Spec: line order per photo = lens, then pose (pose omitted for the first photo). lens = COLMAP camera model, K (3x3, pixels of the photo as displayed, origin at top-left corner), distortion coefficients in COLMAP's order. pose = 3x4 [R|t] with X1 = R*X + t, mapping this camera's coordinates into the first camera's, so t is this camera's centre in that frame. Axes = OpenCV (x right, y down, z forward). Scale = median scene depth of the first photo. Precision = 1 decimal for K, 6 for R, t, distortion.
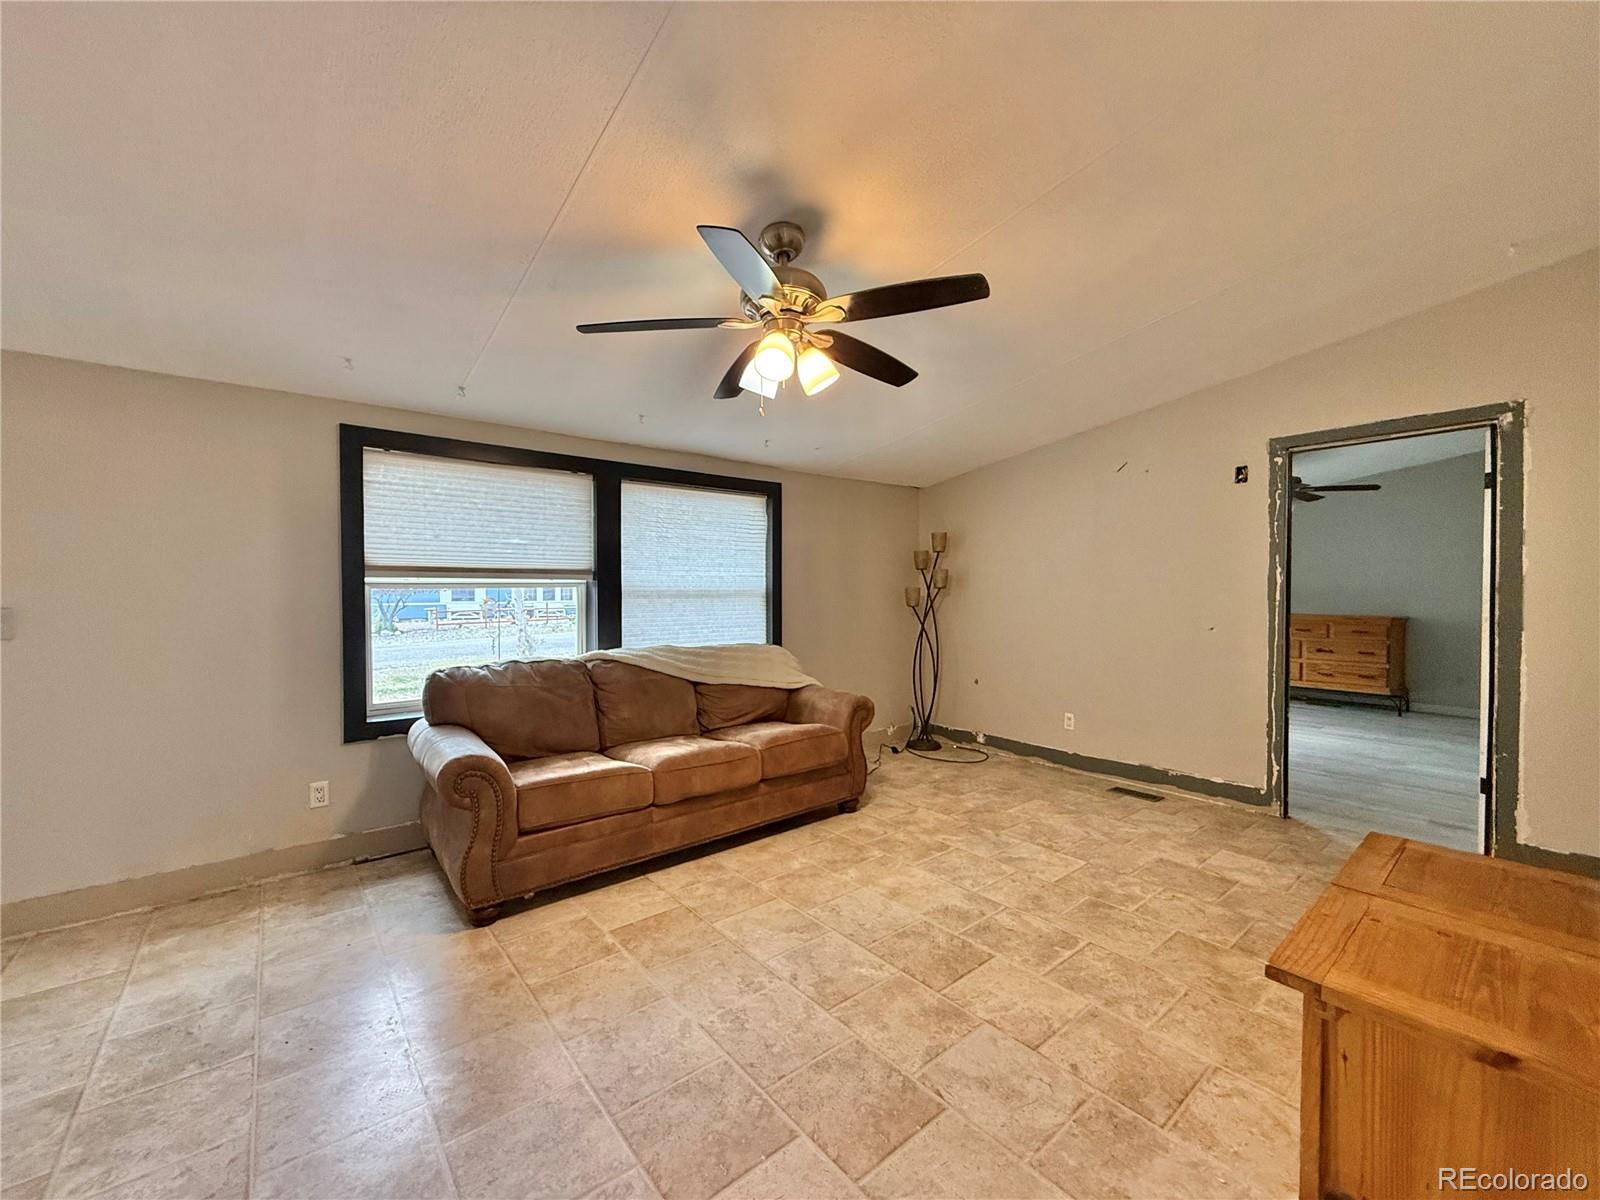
lens RADIAL K [[637.8, 0, 806.6], [0, 637.8, 600.2], [0, 0, 1]] dist [0.001613, -0.000162]
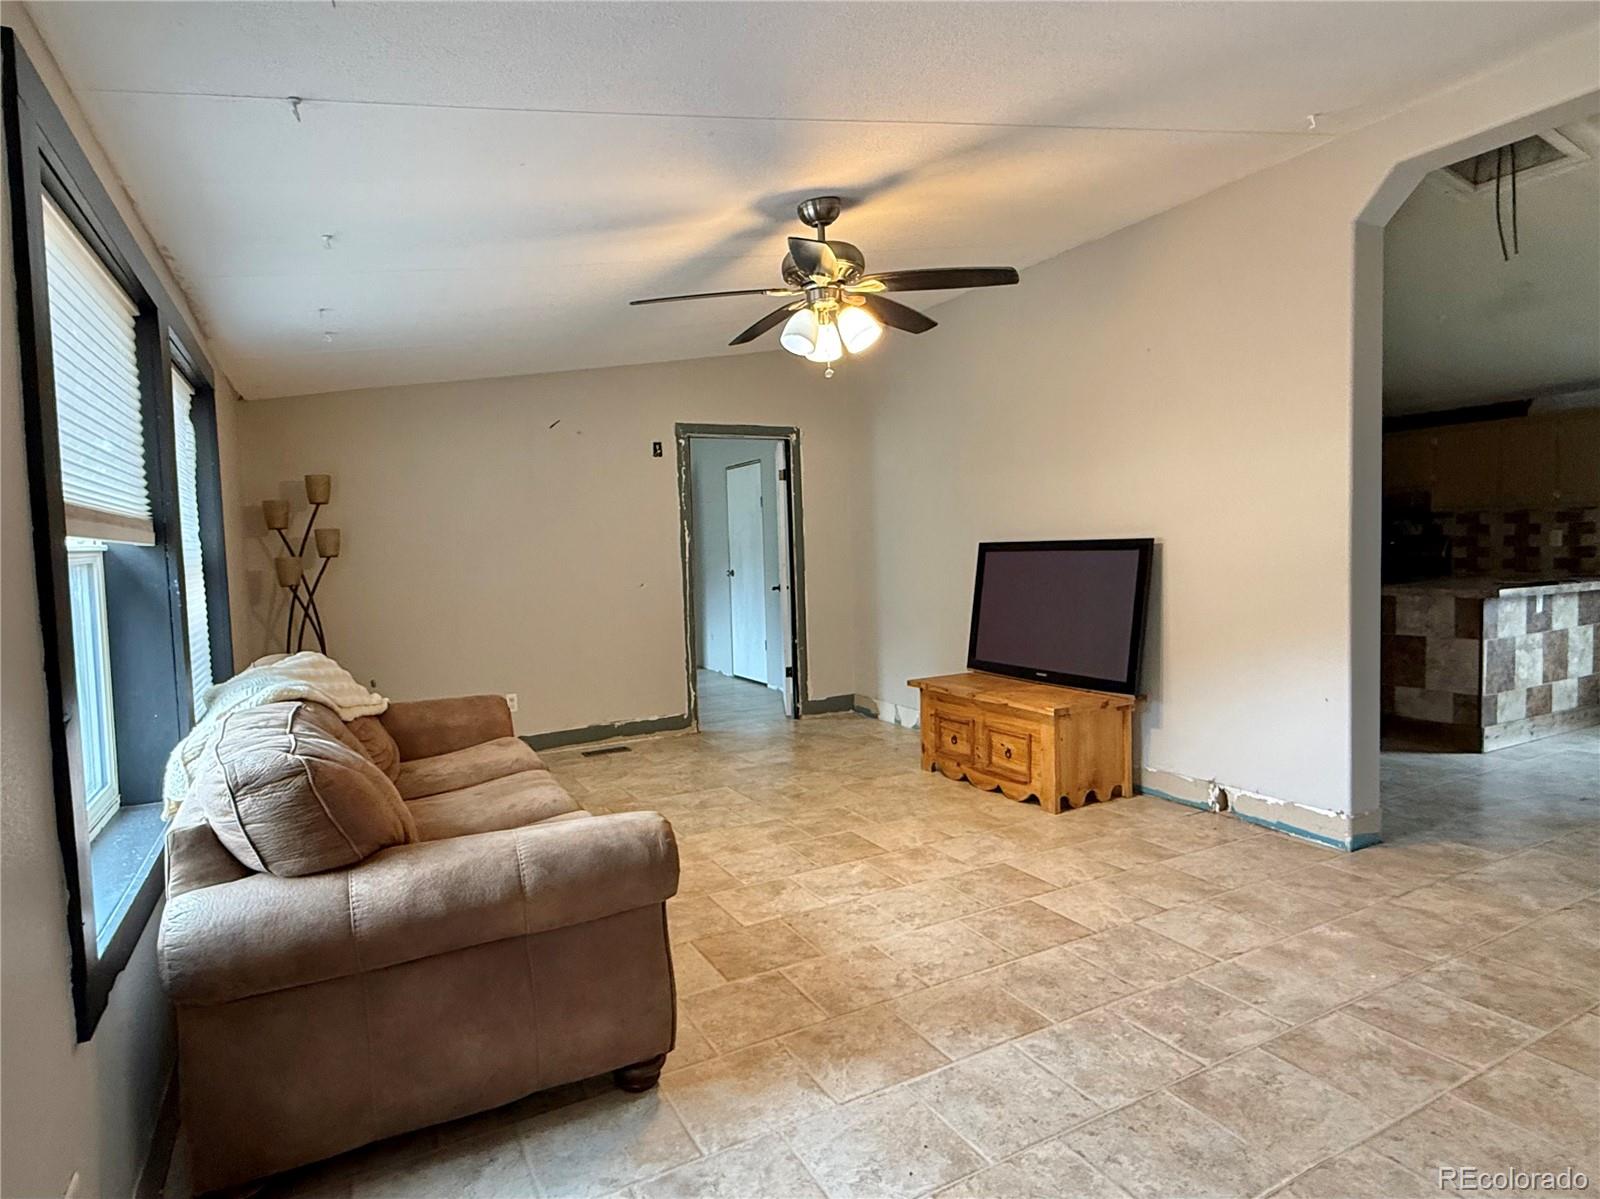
lens RADIAL K [[877.6, 0, 804.1], [0, 877.6, 599.7], [0, 0, 1]] dist [0.002863, 0.001344]
pose [[0.204964, -0.066588, 0.976502, -1.039380], [0.043339, 0.997322, 0.058910, -0.009976], [-0.977810, 0.030247, 0.207301, 0.525967]]
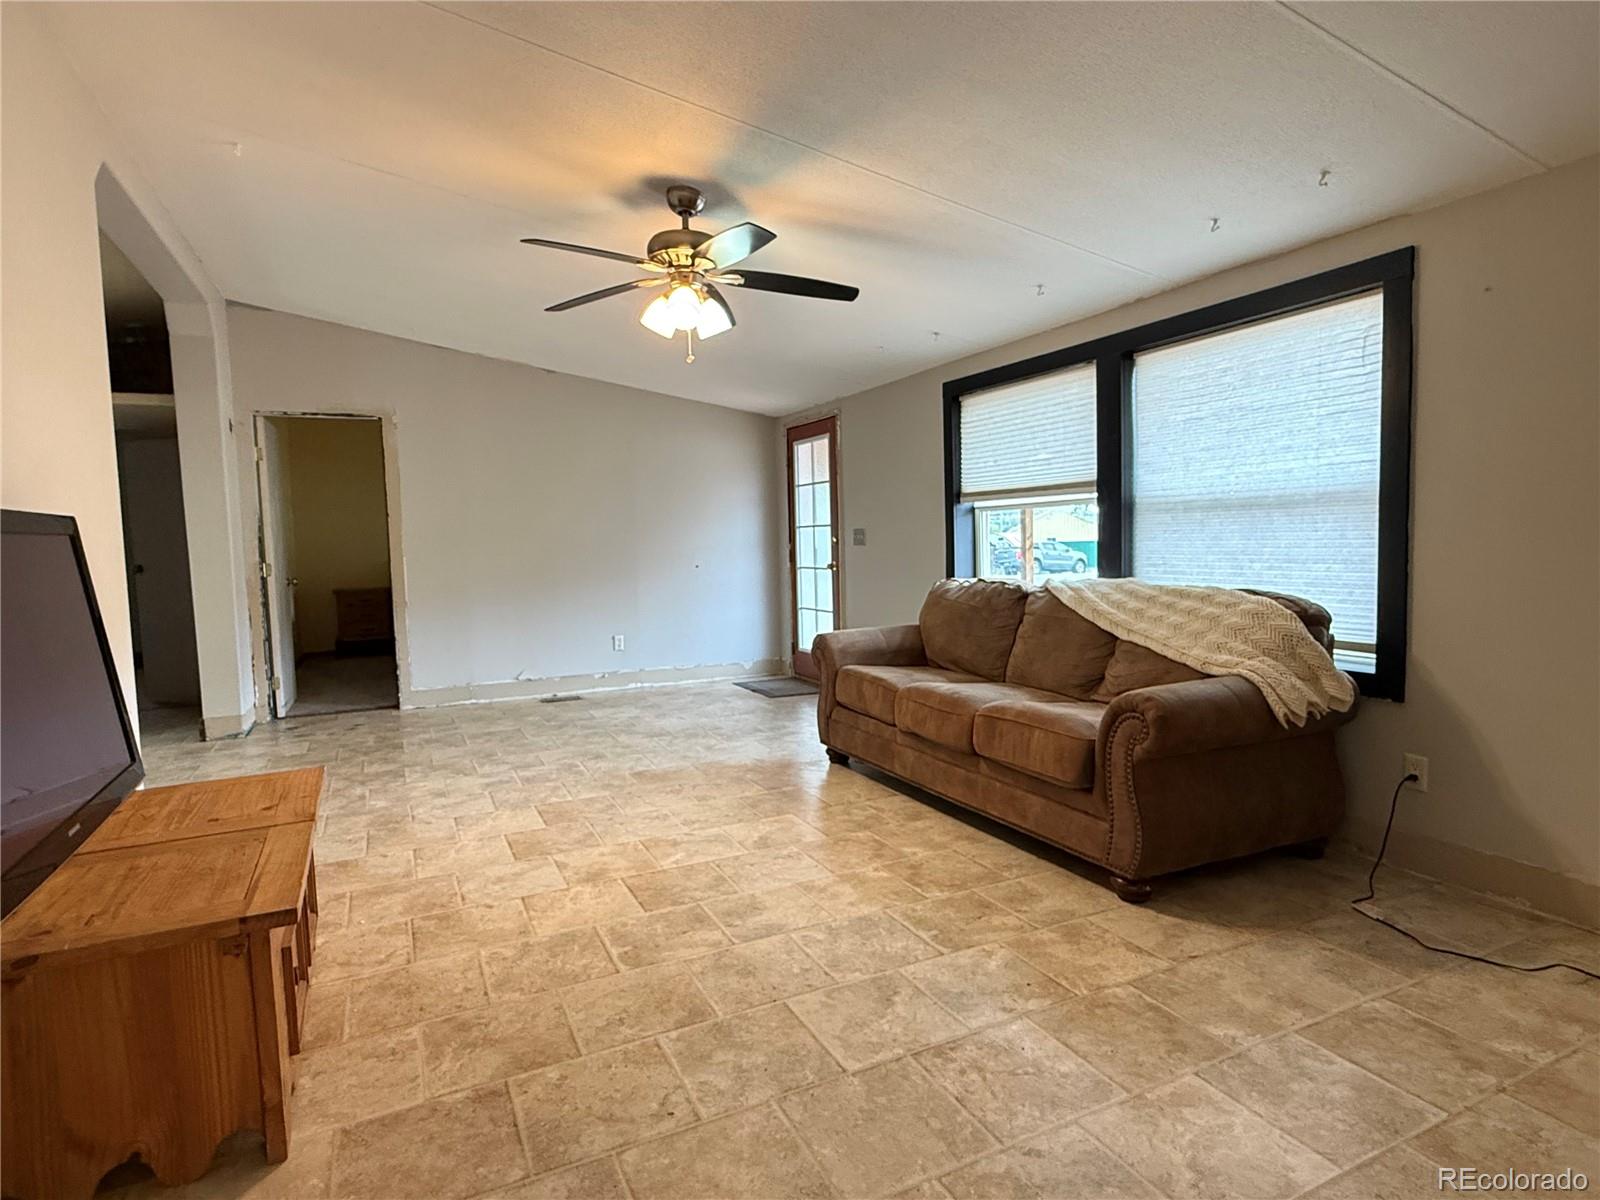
lens RADIAL K [[877.6, 0, 796.7], [0, 877.6, 602.2], [0, 0, 1]] dist [0.002863, 0.001344]
pose [[-0.249704, 0.076932, -0.965261, 1.034294], [0.009976, 0.996990, 0.076880, 0.021465], [0.968271, 0.009567, -0.249720, 1.113381]]
